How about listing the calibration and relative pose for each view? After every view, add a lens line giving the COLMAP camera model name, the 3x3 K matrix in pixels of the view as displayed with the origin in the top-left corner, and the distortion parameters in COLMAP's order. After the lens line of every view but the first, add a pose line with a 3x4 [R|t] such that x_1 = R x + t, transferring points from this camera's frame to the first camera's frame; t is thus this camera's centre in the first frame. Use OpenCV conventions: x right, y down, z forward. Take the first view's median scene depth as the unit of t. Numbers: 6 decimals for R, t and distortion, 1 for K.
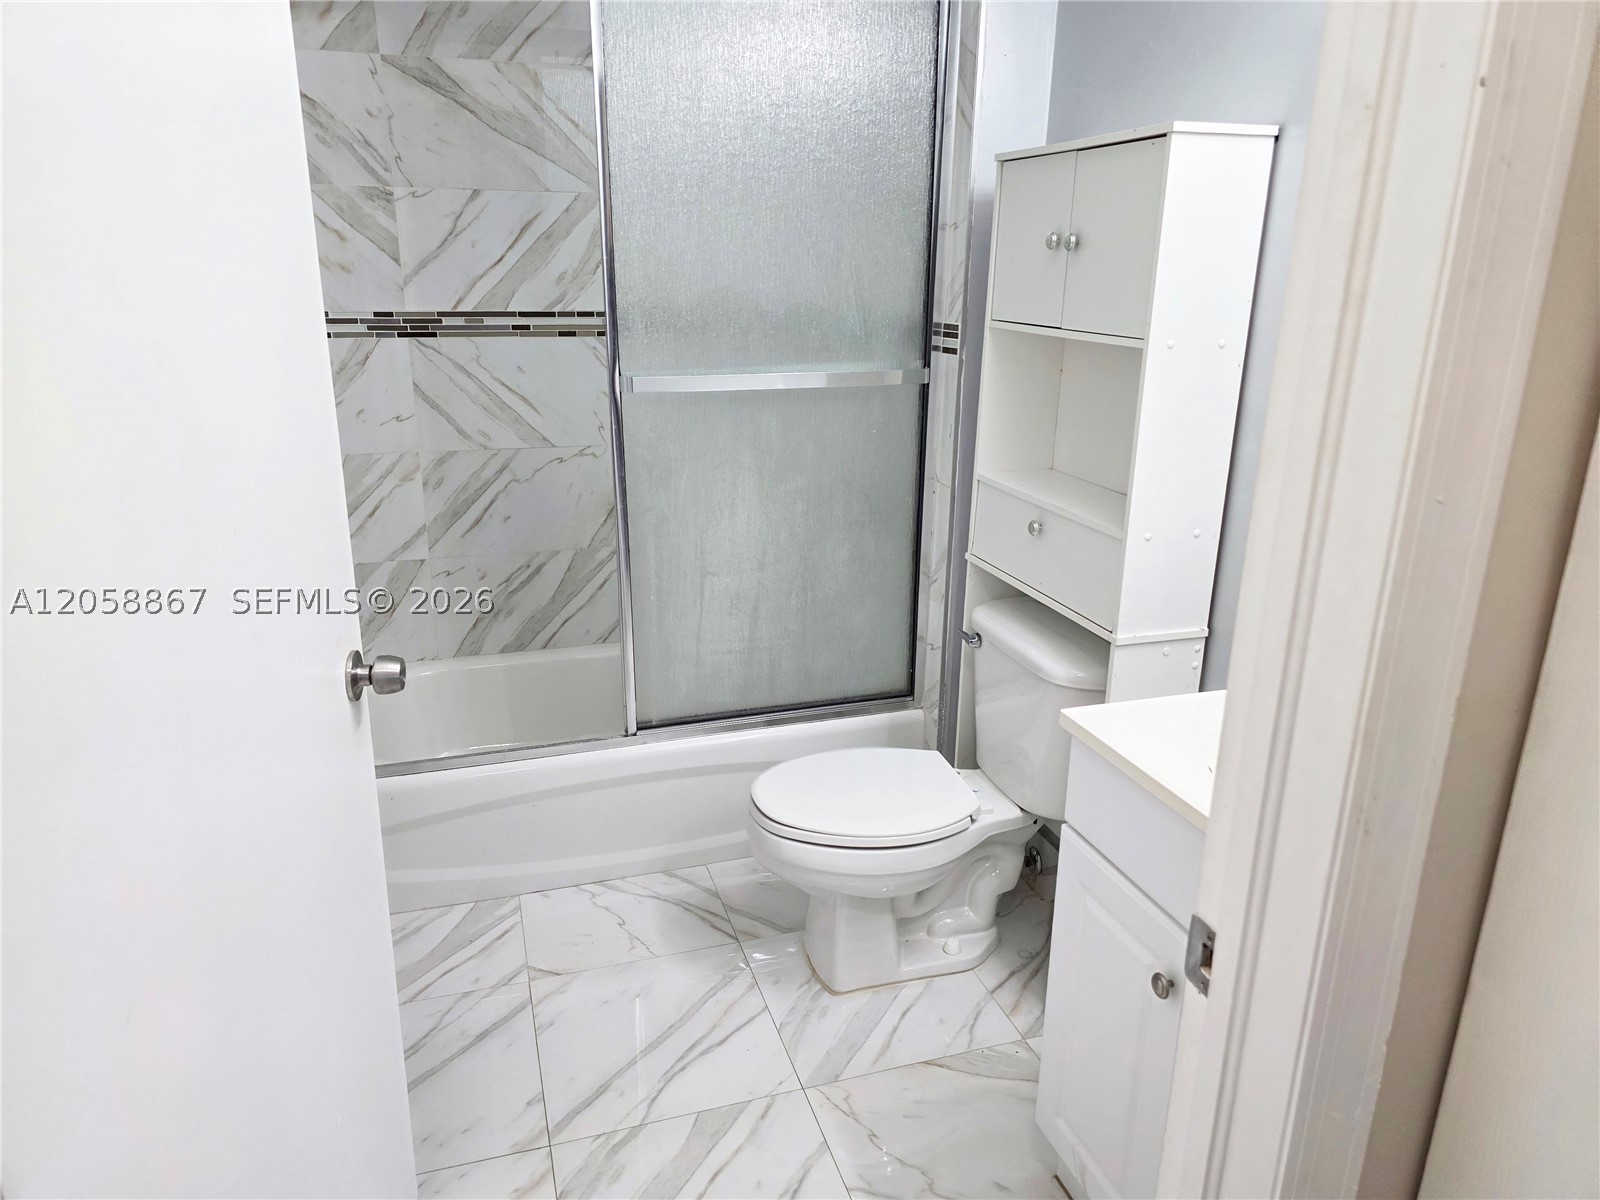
lens RADIAL K [[1081.3, 0, 806.0], [0, 1081.3, 583.6], [0, 0, 1]] dist [0.074862, -0.066940]
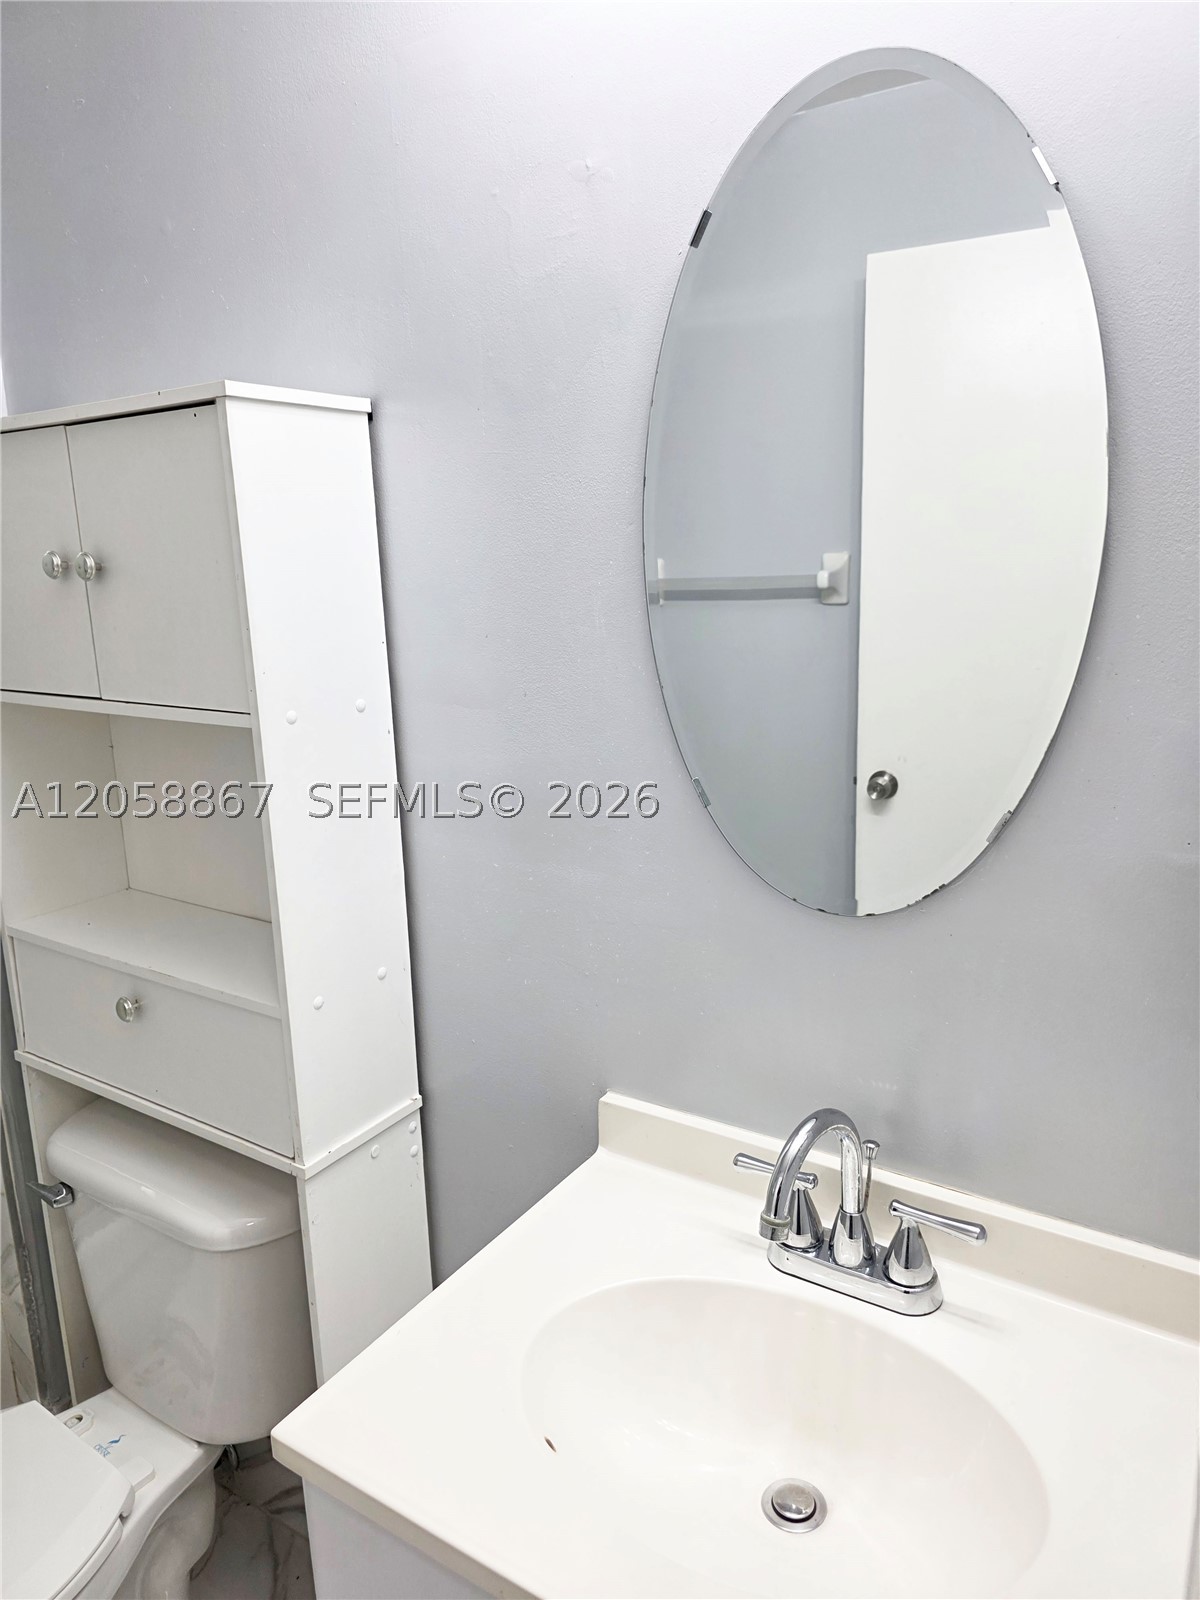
lens RADIAL K [[1081.3, 0, 588.0], [0, 1081.3, 802.6], [0, 0, 1]] dist [0.074862, -0.066940]
pose [[0.787217, -0.177876, 0.590466, 0.070276], [0.219362, 0.975642, 0.001453, -0.116314], [-0.576342, 0.128382, 0.807061, 0.334928]]
